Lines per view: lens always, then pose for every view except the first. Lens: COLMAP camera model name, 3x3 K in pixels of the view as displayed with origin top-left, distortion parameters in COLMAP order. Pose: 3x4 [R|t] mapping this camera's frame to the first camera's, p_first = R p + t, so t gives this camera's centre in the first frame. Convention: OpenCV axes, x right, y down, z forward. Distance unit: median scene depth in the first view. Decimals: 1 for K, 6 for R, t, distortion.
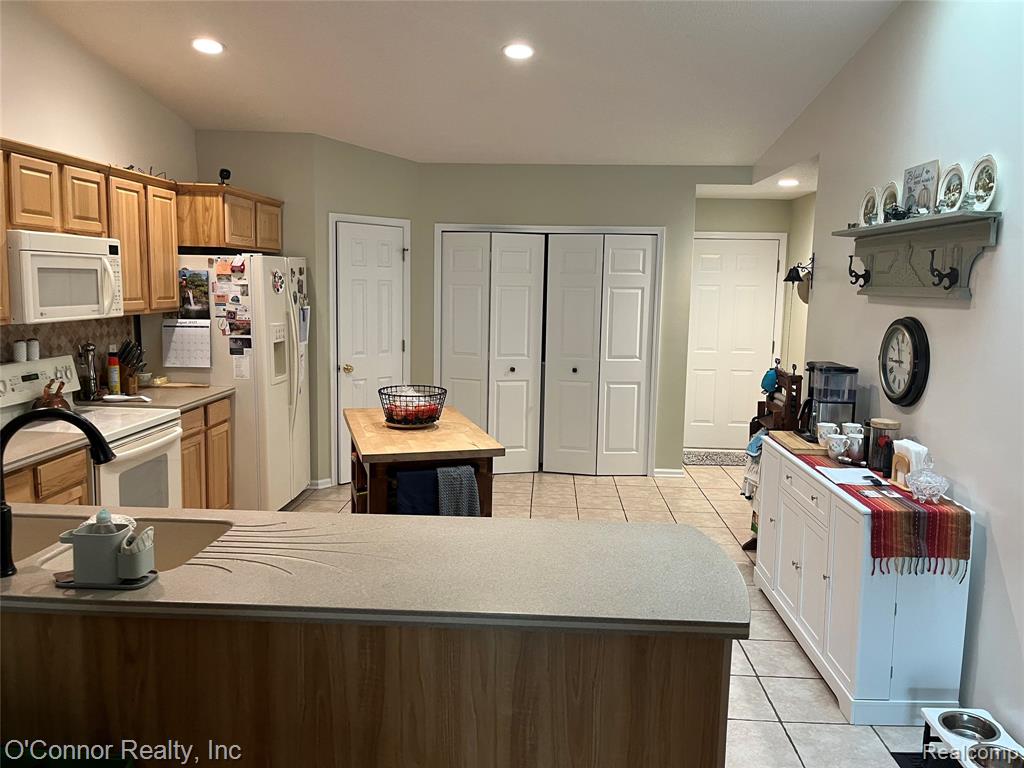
lens RADIAL K [[763.1, 0, 512.0], [0, 763.1, 384.0], [0, 0, 1]] dist [0.061835, -0.111549]
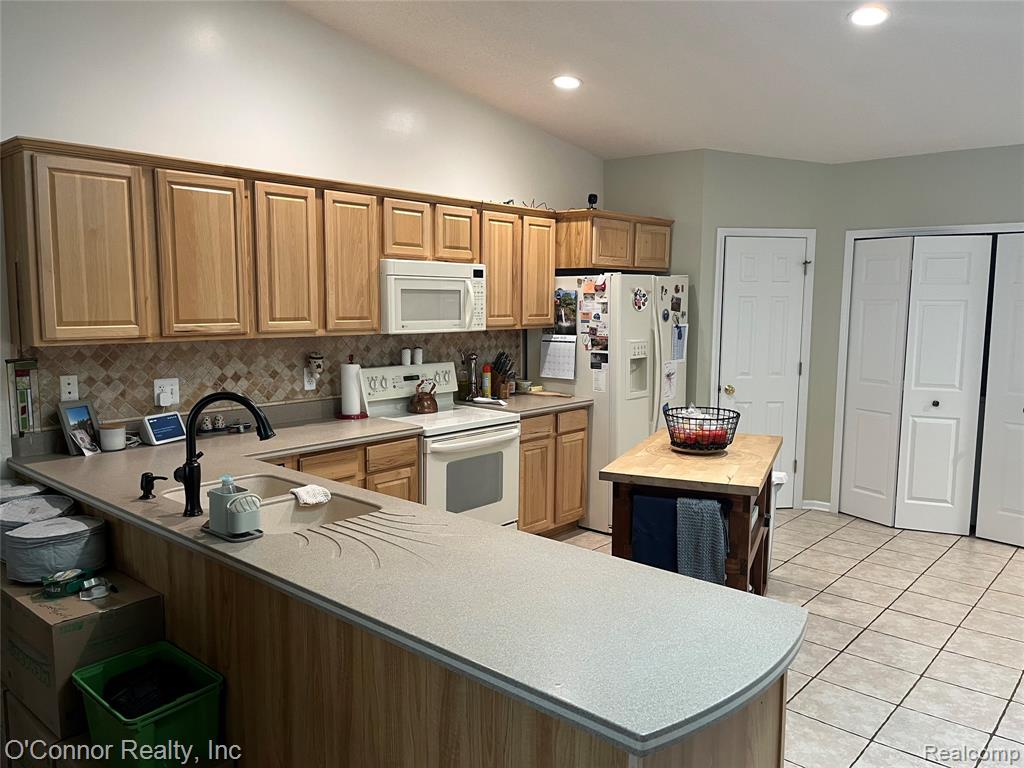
lens RADIAL K [[763.1, 0, 512.0], [0, 763.1, 384.0], [0, 0, 1]] dist [0.061835, -0.111549]
pose [[0.775873, 0.054482, -0.628532, 0.217923], [-0.073600, 0.997278, -0.004408, -0.004200], [0.626581, 0.049680, 0.777771, 0.112564]]
